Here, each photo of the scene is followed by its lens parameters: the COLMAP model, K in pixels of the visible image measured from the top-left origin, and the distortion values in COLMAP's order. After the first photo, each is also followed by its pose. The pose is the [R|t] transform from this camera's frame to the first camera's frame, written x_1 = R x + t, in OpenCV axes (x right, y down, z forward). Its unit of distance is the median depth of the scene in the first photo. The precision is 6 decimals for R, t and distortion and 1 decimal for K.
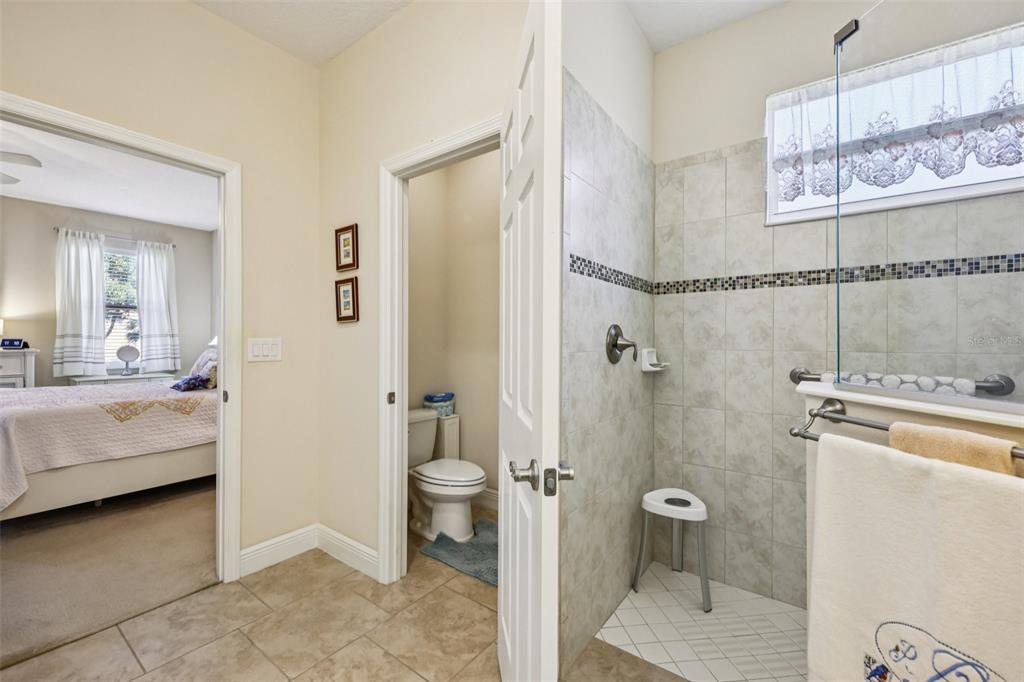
lens RADIAL K [[422.6, 0, 504.1], [0, 422.6, 343.4], [0, 0, 1]] dist [0.006415, -0.001596]
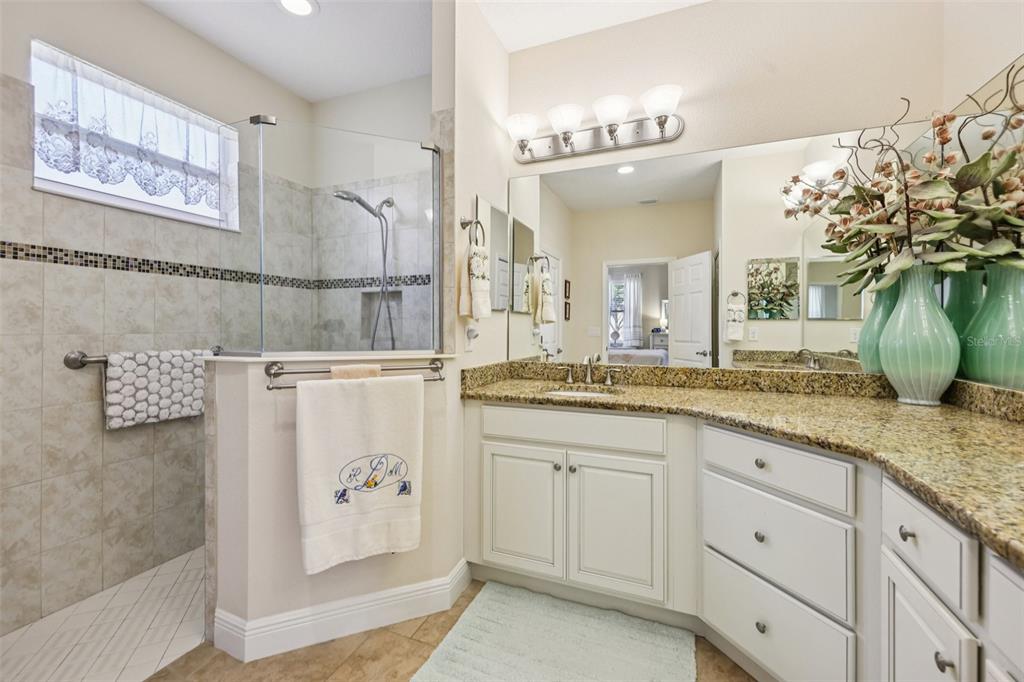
lens RADIAL K [[422.6, 0, 505.4], [0, 422.6, 327.1], [0, 0, 1]] dist [0.006415, -0.001596]
pose [[-0.254585, -0.005261, 0.967036, -0.476782], [0.002979, 0.999976, 0.006225, -0.000725], [-0.967046, 0.004466, -0.254563, 0.311967]]
